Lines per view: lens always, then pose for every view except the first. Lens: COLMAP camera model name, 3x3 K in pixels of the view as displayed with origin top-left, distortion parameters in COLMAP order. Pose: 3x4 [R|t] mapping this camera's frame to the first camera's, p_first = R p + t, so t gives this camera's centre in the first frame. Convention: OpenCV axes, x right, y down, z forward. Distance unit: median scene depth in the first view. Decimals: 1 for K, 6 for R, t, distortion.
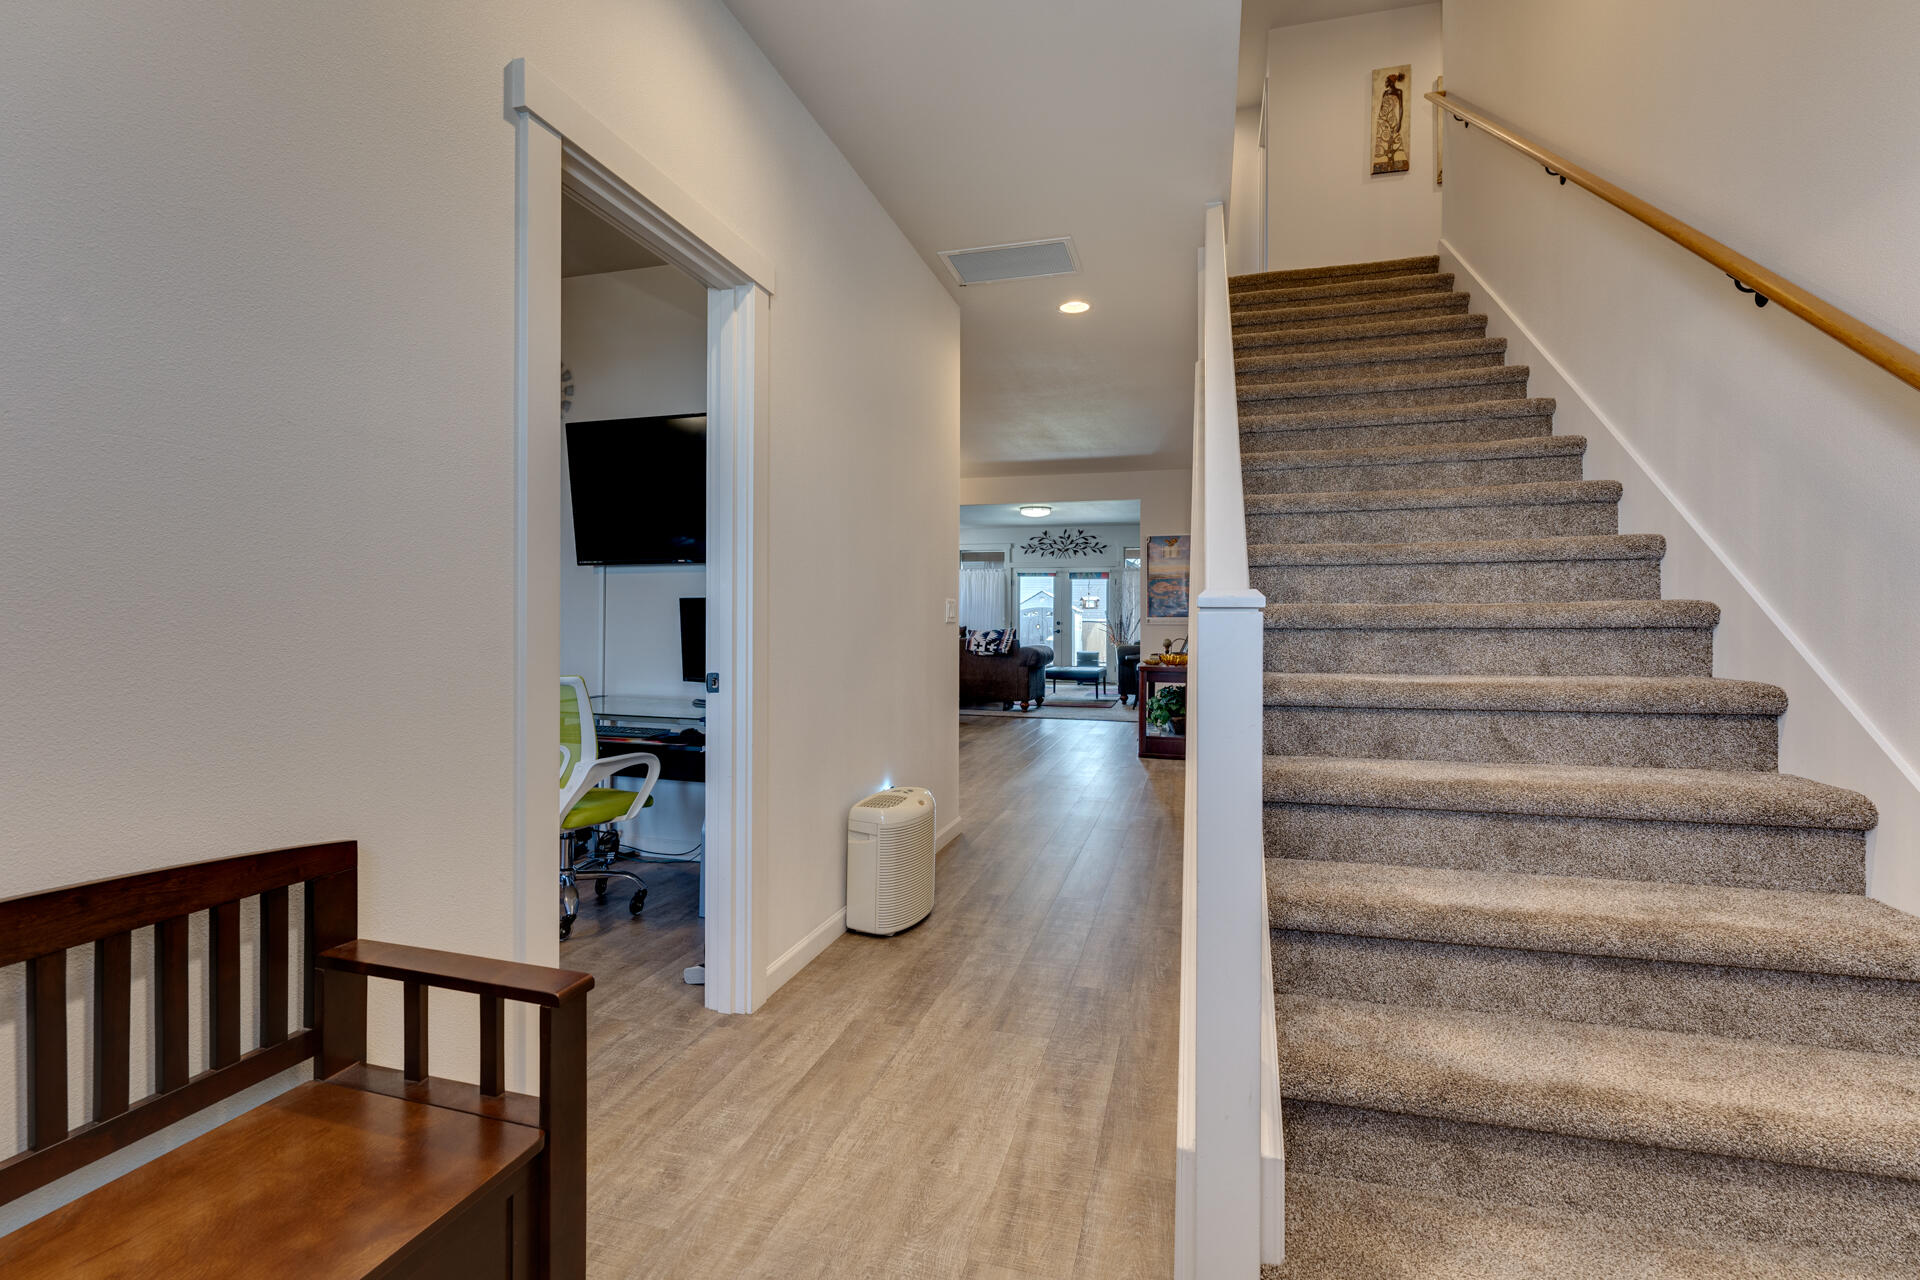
lens RADIAL K [[889.7, 0, 955.8], [0, 889.7, 627.0], [0, 0, 1]] dist [-0.001704, 0.000285]
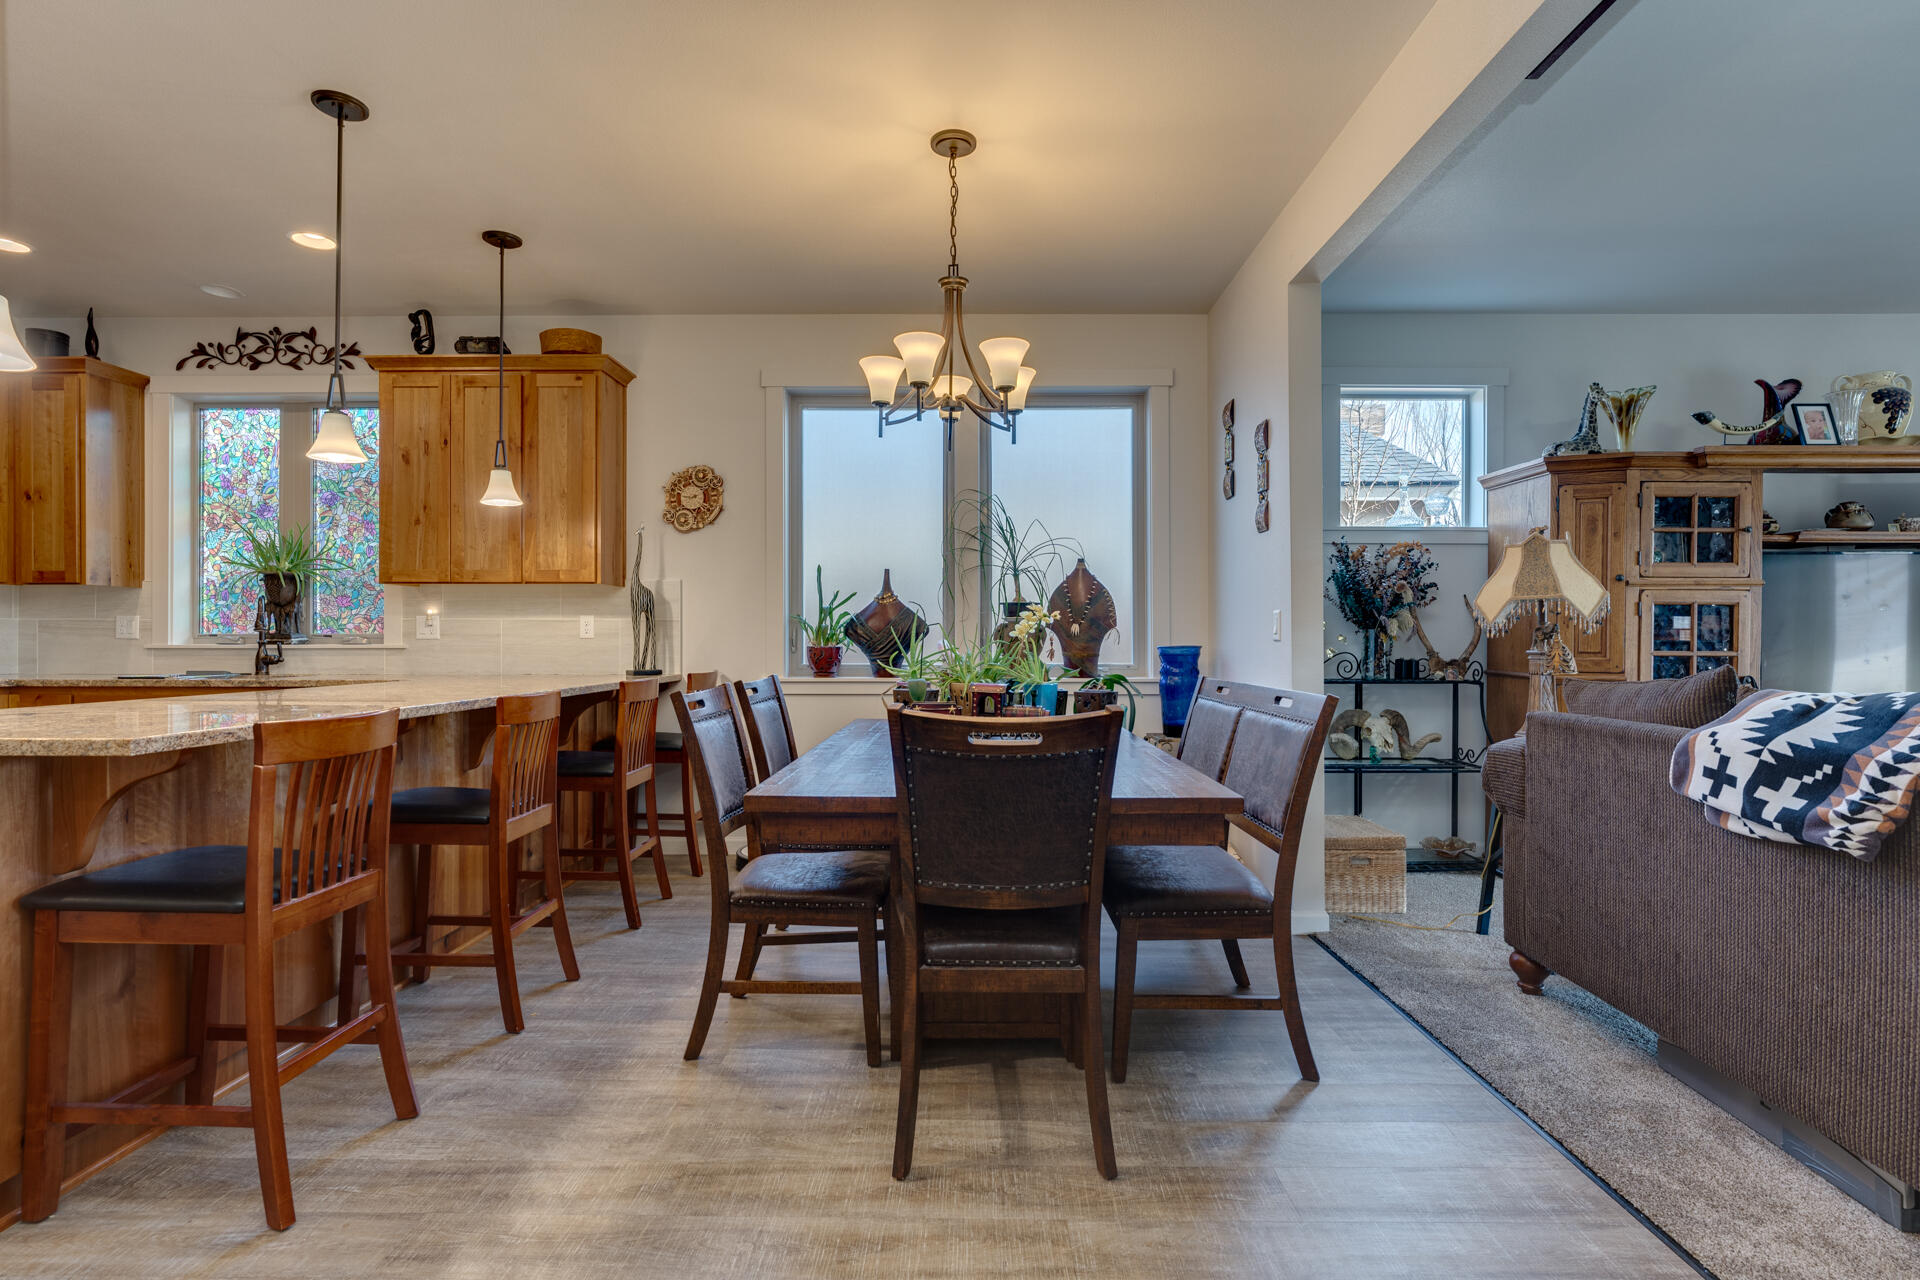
lens RADIAL K [[917.4, 0, 960.1], [0, 917.4, 638.4], [0, 0, 1]] dist [-0.001944, -0.000519]
pose [[0.261319, -0.007464, -0.965224, 0.117932], [-0.007458, 0.999925, -0.009752, -0.003010], [0.965224, 0.009747, 0.261244, 0.583325]]
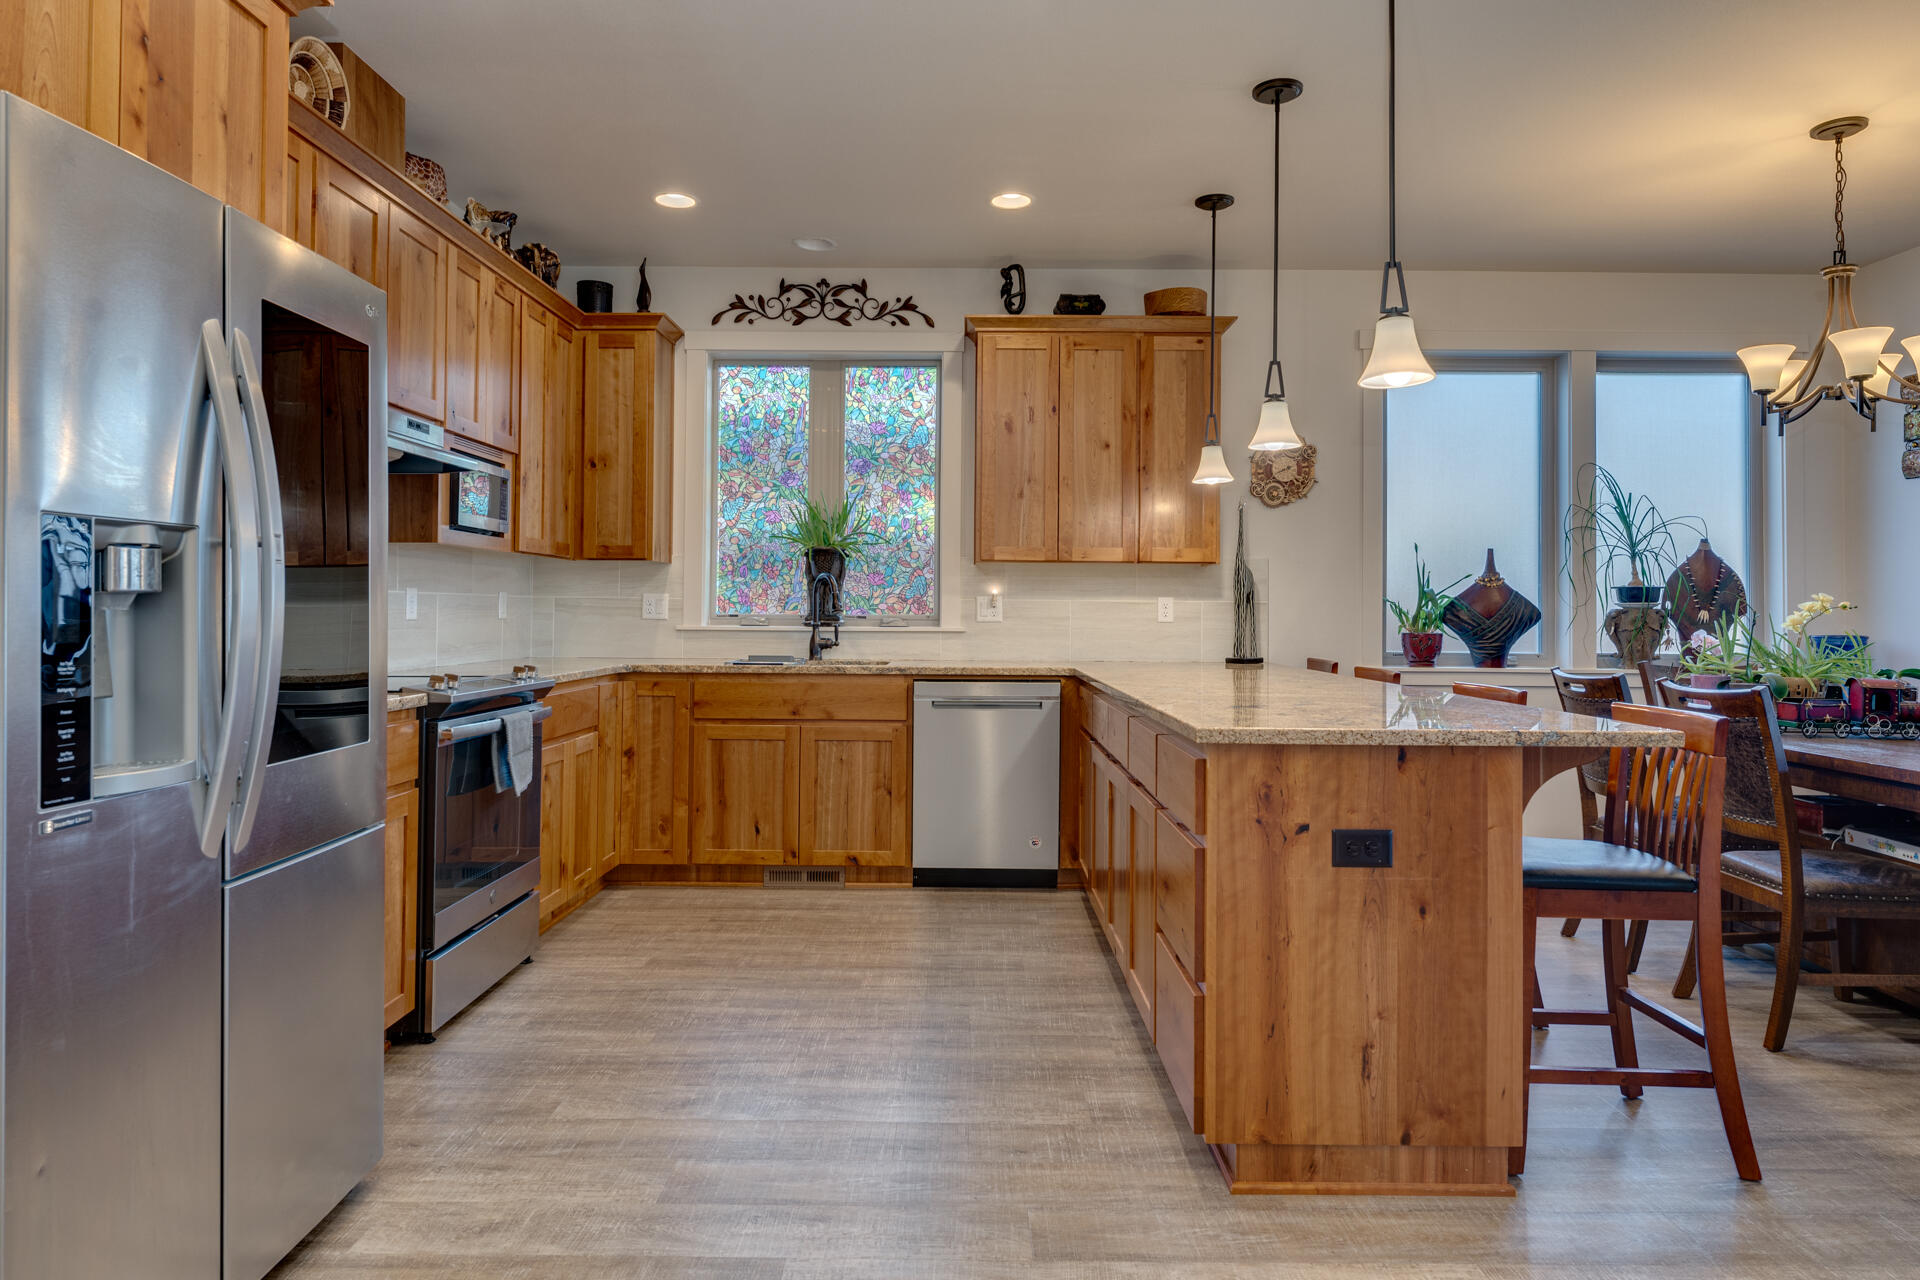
lens RADIAL K [[1143.5, 0, 957.7], [0, 1143.5, 591.6], [0, 0, 1]] dist [-0.000718, -0.000650]
pose [[0.267835, -0.020244, -0.963252, 0.108043], [-0.014508, 0.999581, -0.025041, -0.004886], [0.963356, 0.020682, 0.267429, 0.381865]]
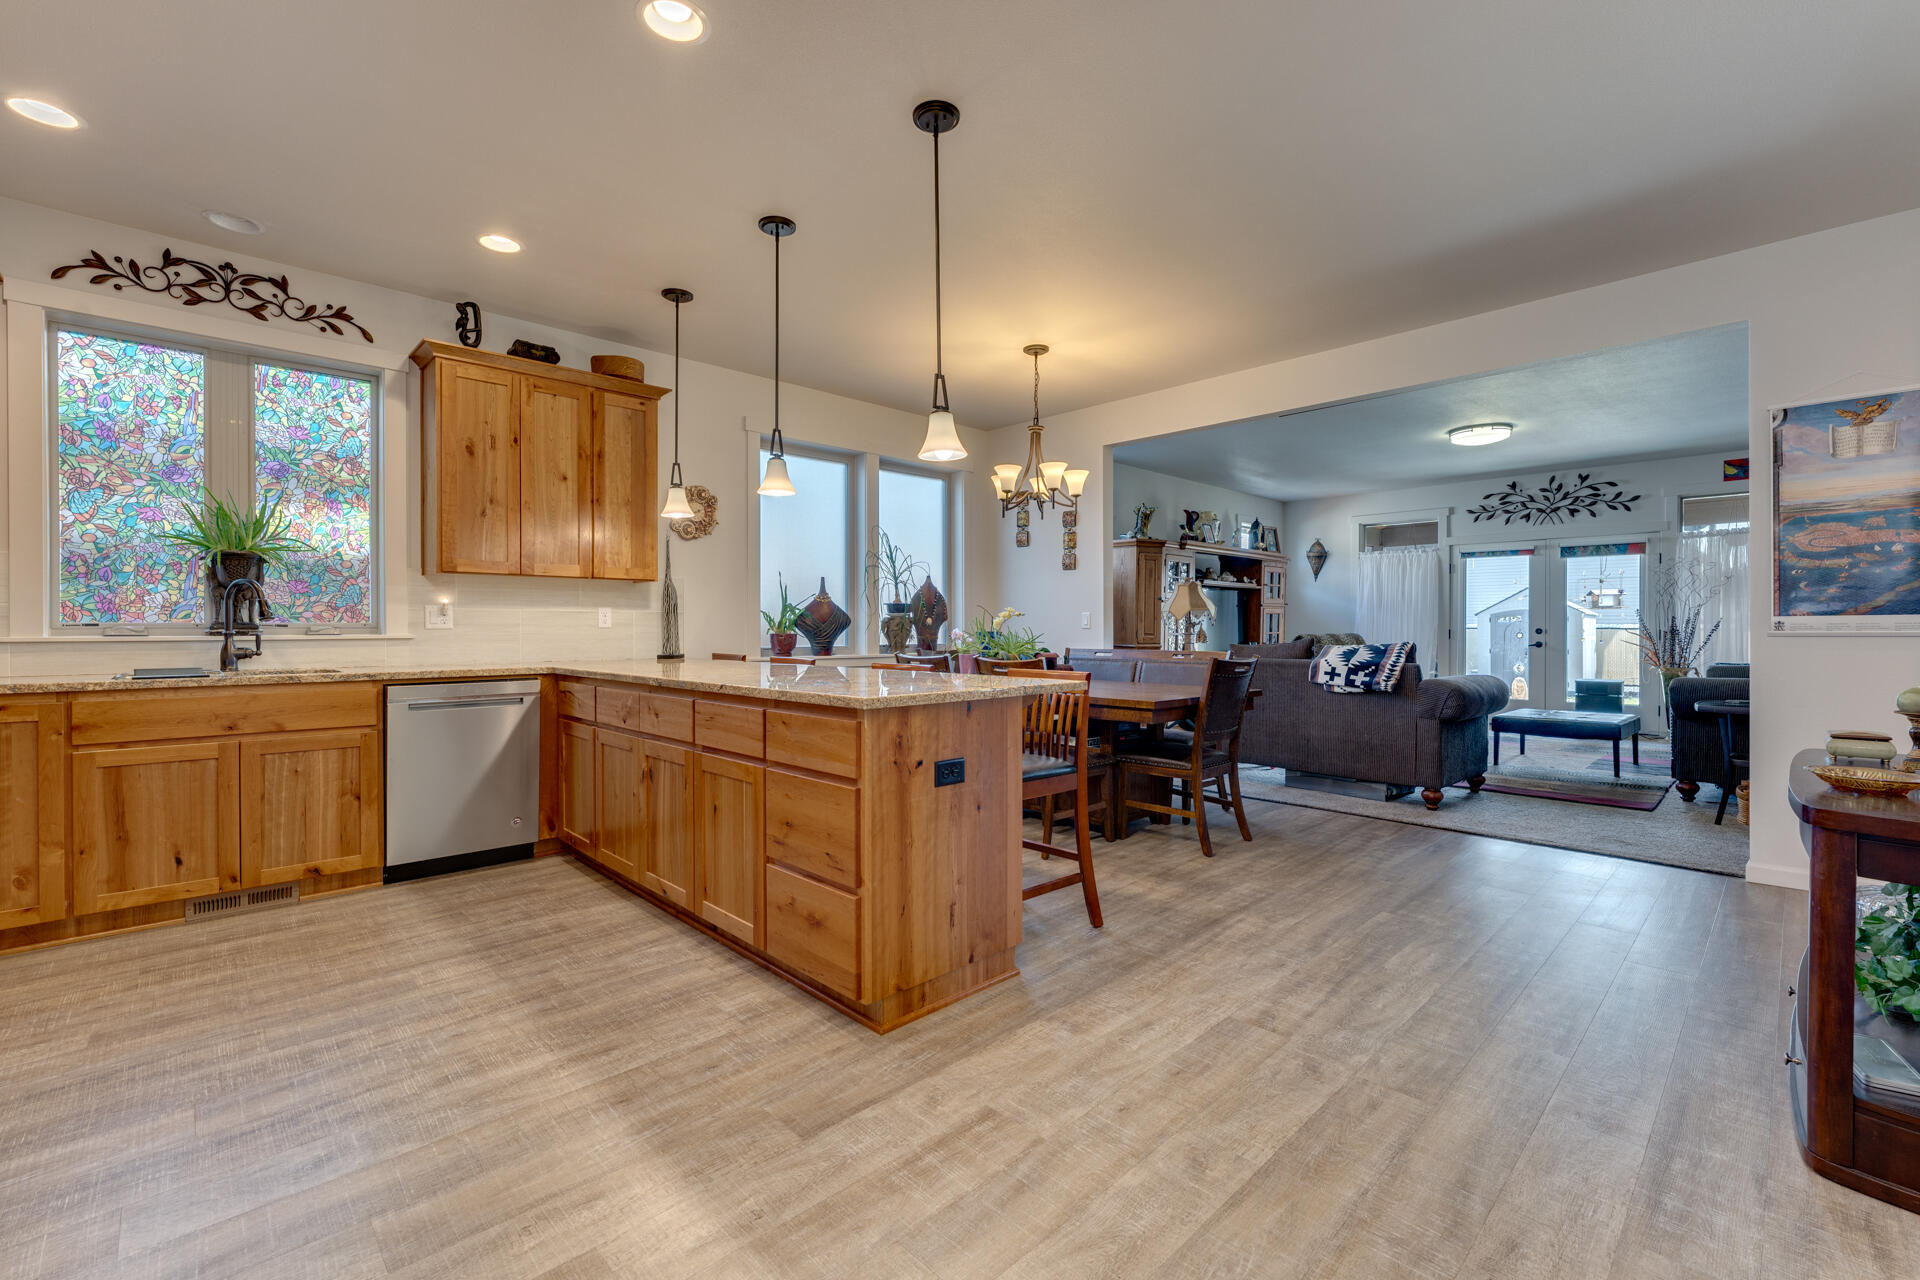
lens RADIAL K [[815.1, 0, 956.5], [0, 815.1, 634.7], [0, 0, 1]] dist [-0.003689, -0.000036]
pose [[0.862791, -0.001474, -0.505558, 0.056255], [0.001217, 0.999999, -0.000839, -0.002061], [0.505559, 0.000109, 0.862792, 0.337493]]
